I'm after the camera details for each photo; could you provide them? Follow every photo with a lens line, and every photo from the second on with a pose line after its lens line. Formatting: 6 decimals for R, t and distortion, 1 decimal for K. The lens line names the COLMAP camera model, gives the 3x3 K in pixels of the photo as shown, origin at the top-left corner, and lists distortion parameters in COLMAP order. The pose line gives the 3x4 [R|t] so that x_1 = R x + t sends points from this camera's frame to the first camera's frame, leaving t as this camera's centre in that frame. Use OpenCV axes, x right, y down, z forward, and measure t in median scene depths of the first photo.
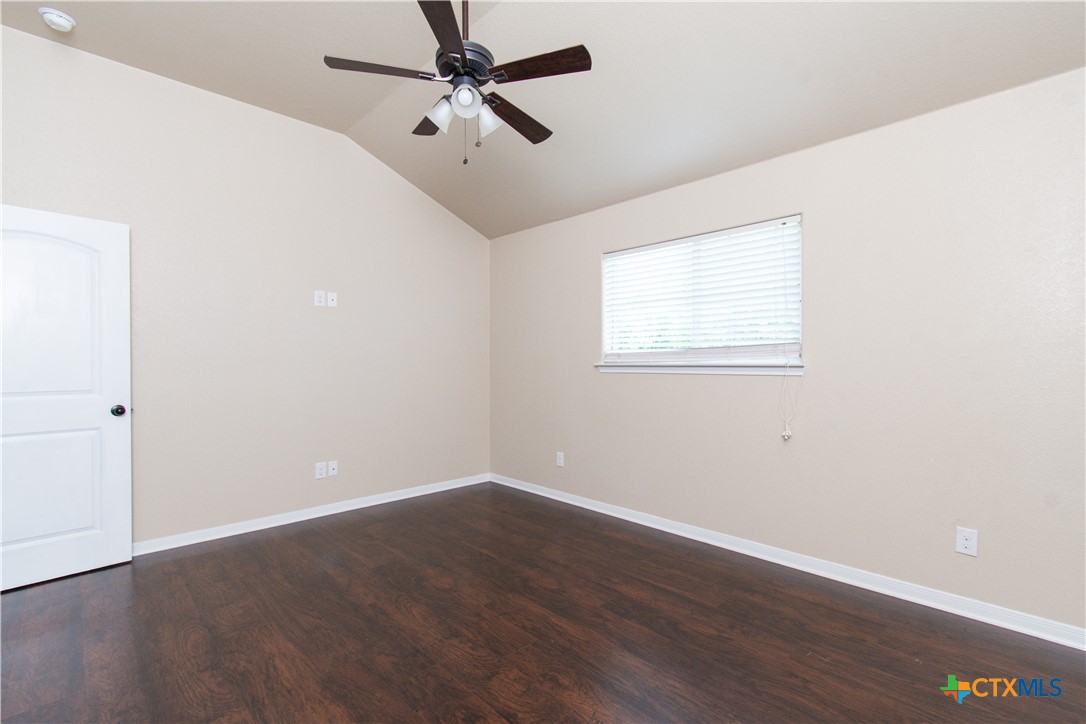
lens RADIAL K [[489.8, 0, 544.8], [0, 489.8, 364.4], [0, 0, 1]] dist [0.005097, 0.000136]
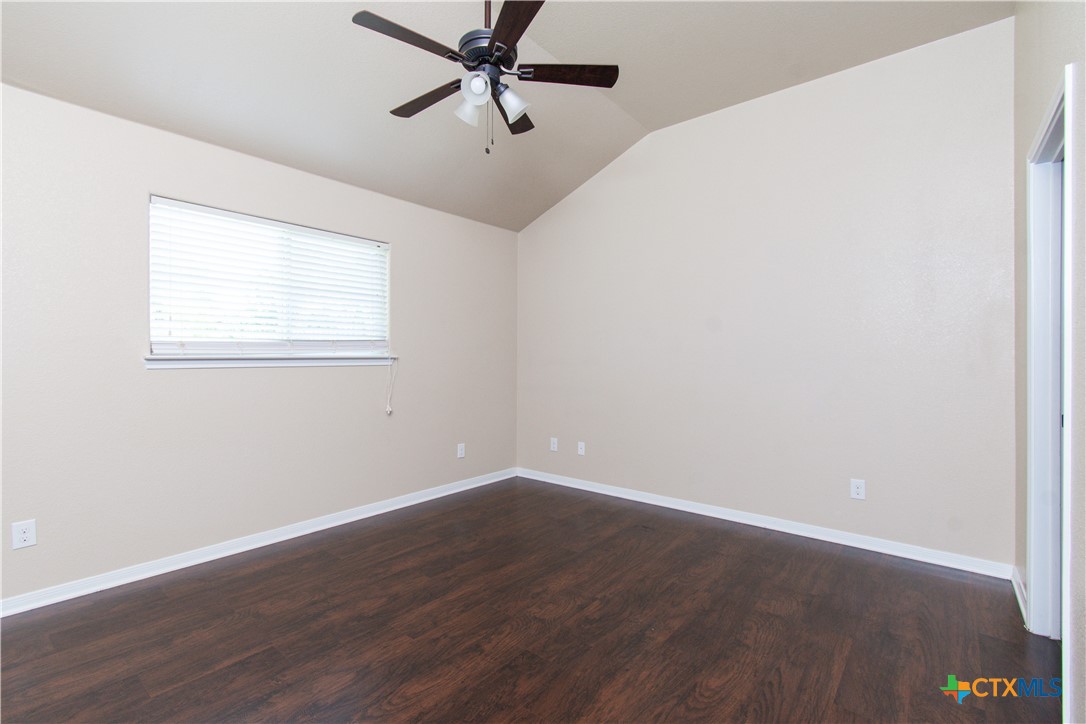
lens RADIAL K [[489.8, 0, 541.1], [0, 489.8, 357.1], [0, 0, 1]] dist [0.005097, 0.000136]
pose [[-0.113133, -0.002755, 0.993576, -0.990220], [0.001563, 0.999994, 0.002951, -0.002380], [-0.993579, 0.001887, -0.113128, 0.867356]]
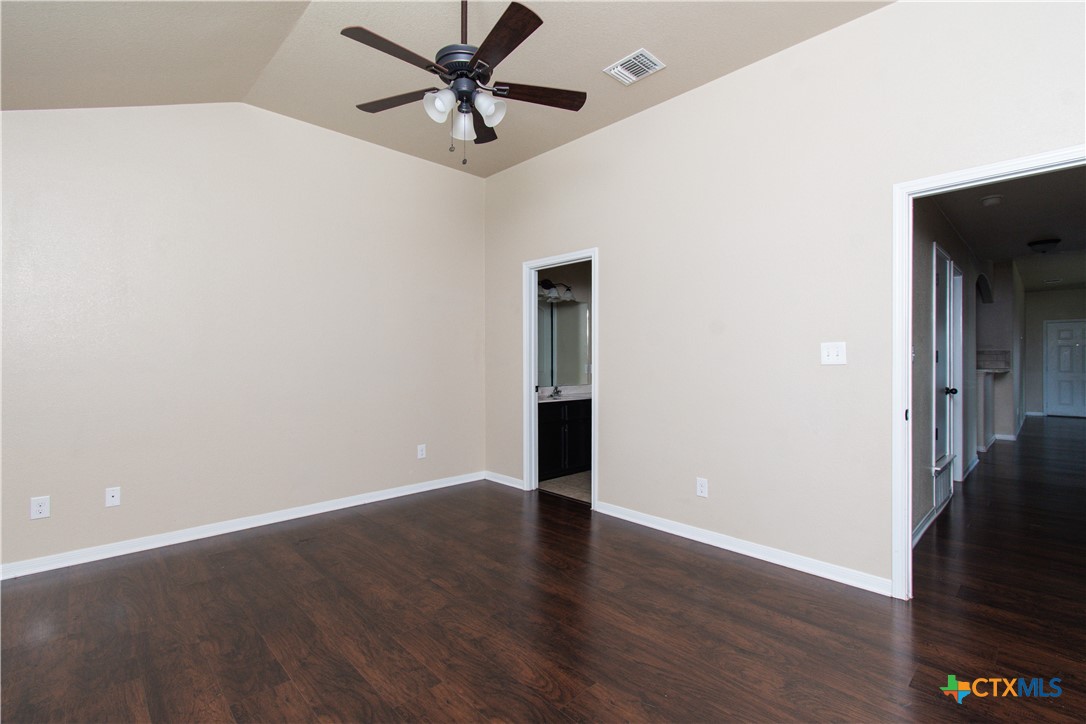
lens RADIAL K [[489.8, 0, 538.1], [0, 489.8, 361.4], [0, 0, 1]] dist [0.005097, 0.000136]
pose [[-0.999942, 0.000266, 0.010745, -0.278776], [0.000350, 0.999969, 0.007834, -0.006638], [-0.010743, 0.007837, -0.999912, 1.733152]]
